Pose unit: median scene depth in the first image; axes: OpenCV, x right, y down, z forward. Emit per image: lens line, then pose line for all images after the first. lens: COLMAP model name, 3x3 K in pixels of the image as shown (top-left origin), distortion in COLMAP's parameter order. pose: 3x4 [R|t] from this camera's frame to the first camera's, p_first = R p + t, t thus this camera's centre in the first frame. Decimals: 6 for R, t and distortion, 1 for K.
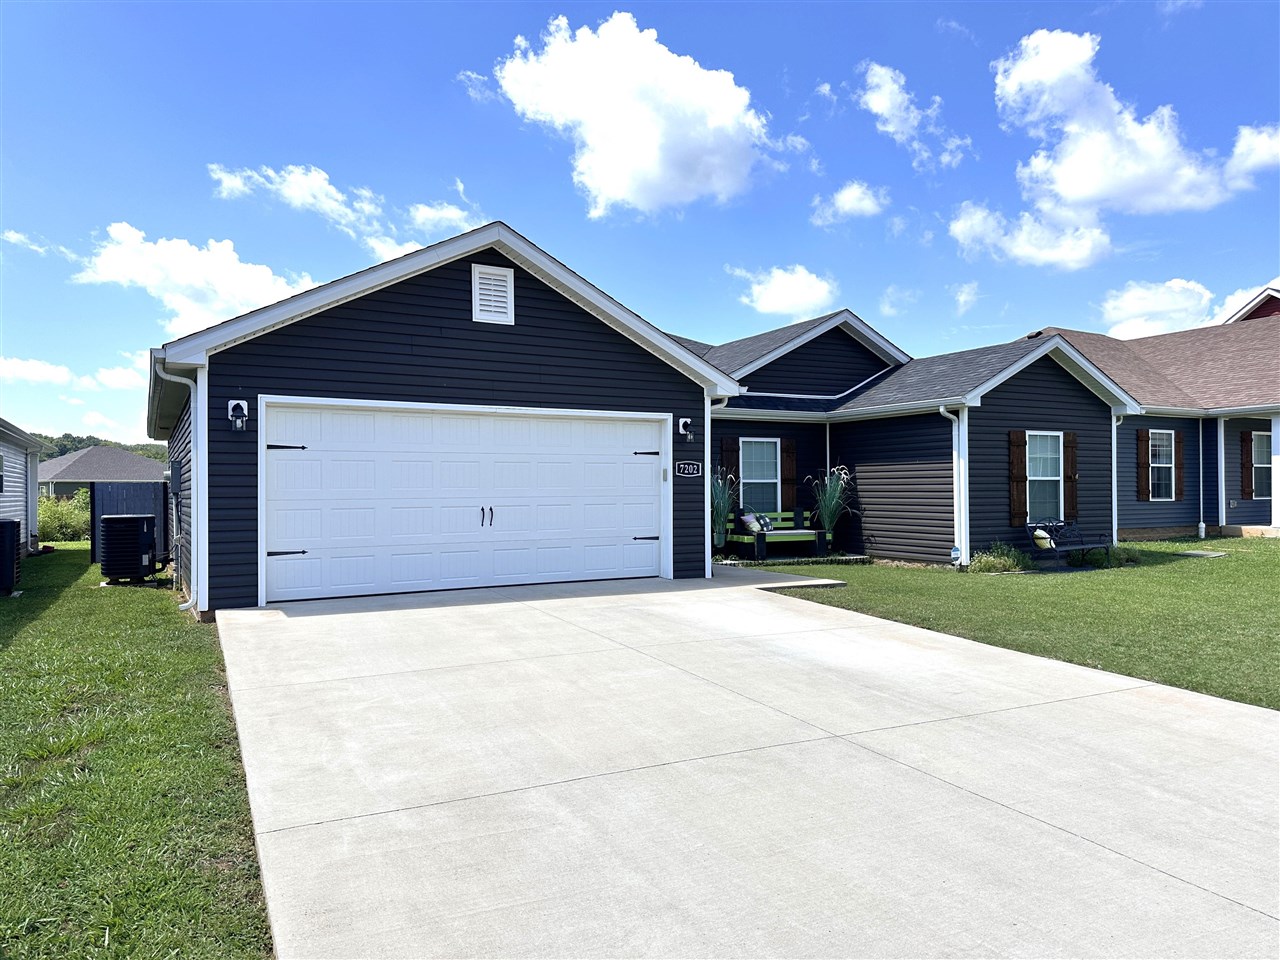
lens RADIAL K [[889.1, 0, 552.2], [0, 889.1, 482.3], [0, 0, 1]] dist [0.065970, 0.000462]
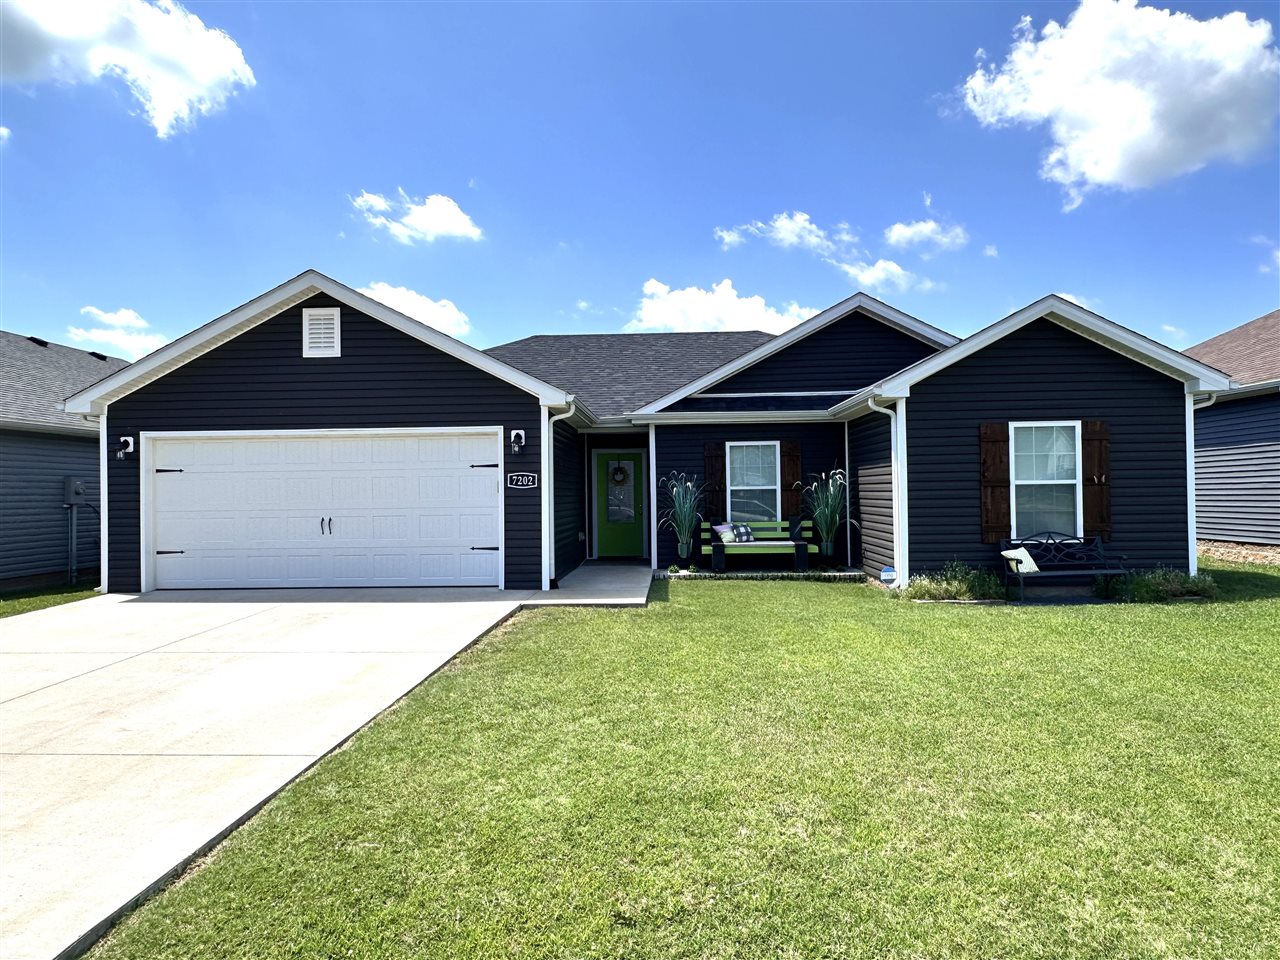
lens RADIAL K [[780.9, 0, 606.7], [0, 780.9, 474.0], [0, 0, 1]] dist [-0.000036, 0.000392]
pose [[0.865373, -0.019265, -0.500758, 0.528280], [0.013514, 0.999794, -0.015111, -0.006045], [0.500946, 0.006309, 0.865456, 0.222808]]
